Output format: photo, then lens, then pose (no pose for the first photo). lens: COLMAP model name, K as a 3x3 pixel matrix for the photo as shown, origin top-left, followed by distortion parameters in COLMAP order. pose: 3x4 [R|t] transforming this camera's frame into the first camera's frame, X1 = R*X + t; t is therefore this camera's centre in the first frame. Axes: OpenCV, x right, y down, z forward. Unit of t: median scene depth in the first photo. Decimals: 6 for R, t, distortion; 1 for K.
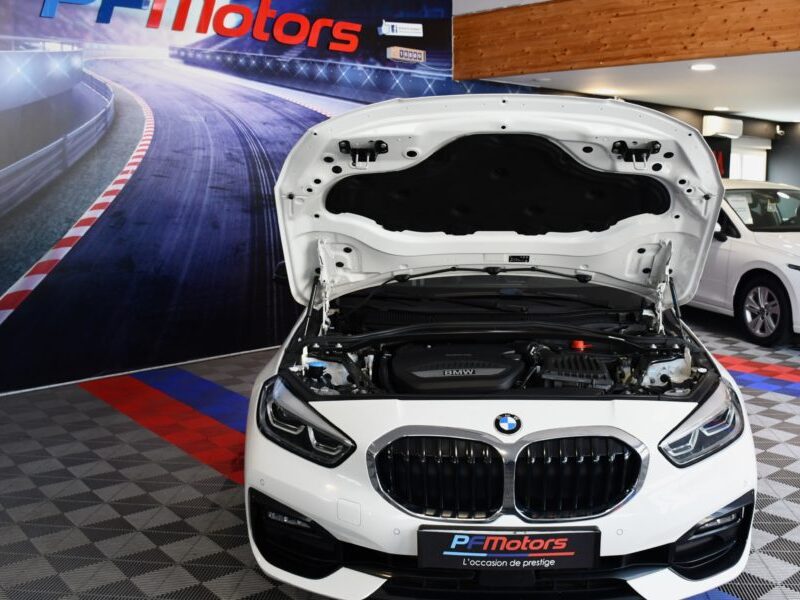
lens RADIAL K [[860.5, 0, 420.6], [0, 860.5, 282.8], [0, 0, 1]] dist [-0.142884, 0.076340]
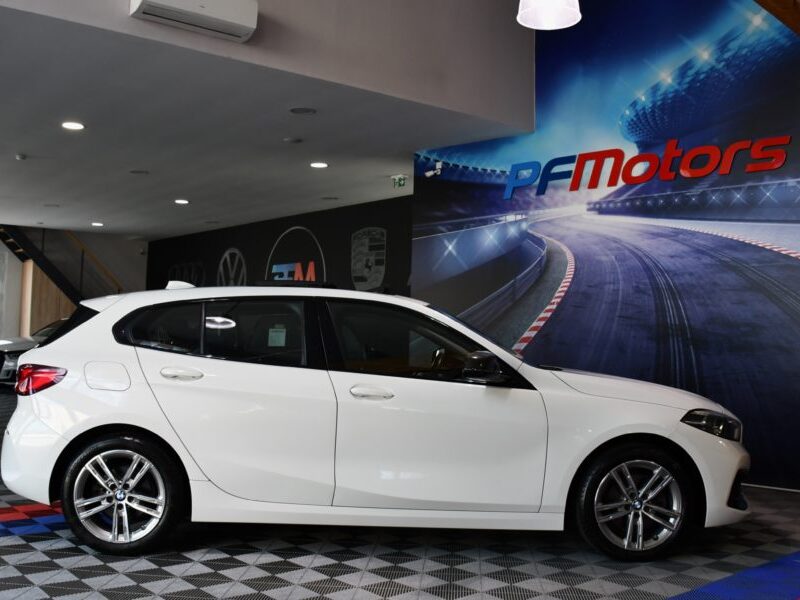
lens RADIAL K [[820.3, 0, 400.0], [0, 820.3, 300.0], [0, 0, 1]] dist [-0.151418, 0.097441]
pose [[0.019754, -0.044000, -0.998836, 0.843976], [-0.149792, 0.987625, -0.046469, -0.039343], [0.988520, 0.150536, 0.012918, 0.697041]]
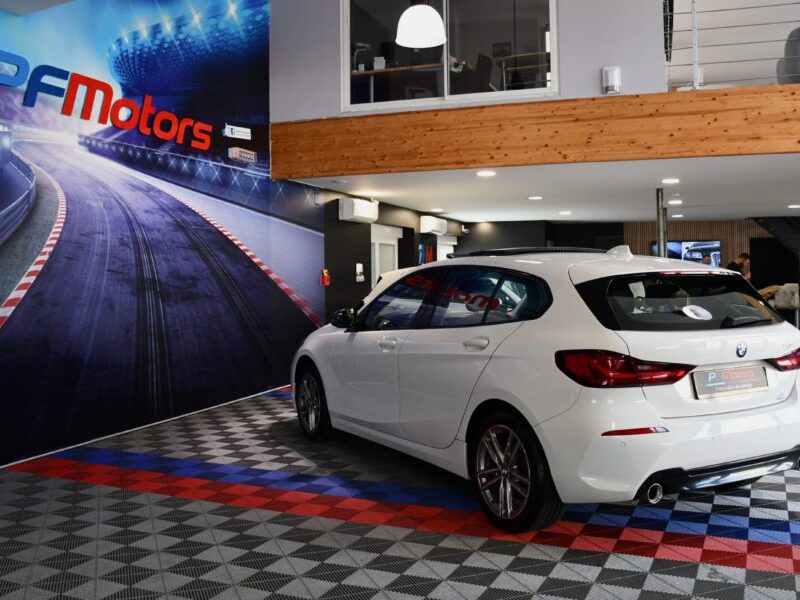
lens RADIAL K [[820.3, 0, 400.0], [0, 820.3, 300.0], [0, 0, 1]] dist [-0.151418, 0.097441]
pose [[0.902559, -0.023882, 0.429903, -0.350306], [0.067490, 0.993965, -0.086474, 0.033267], [-0.425244, 0.107062, 0.898724, -0.030961]]
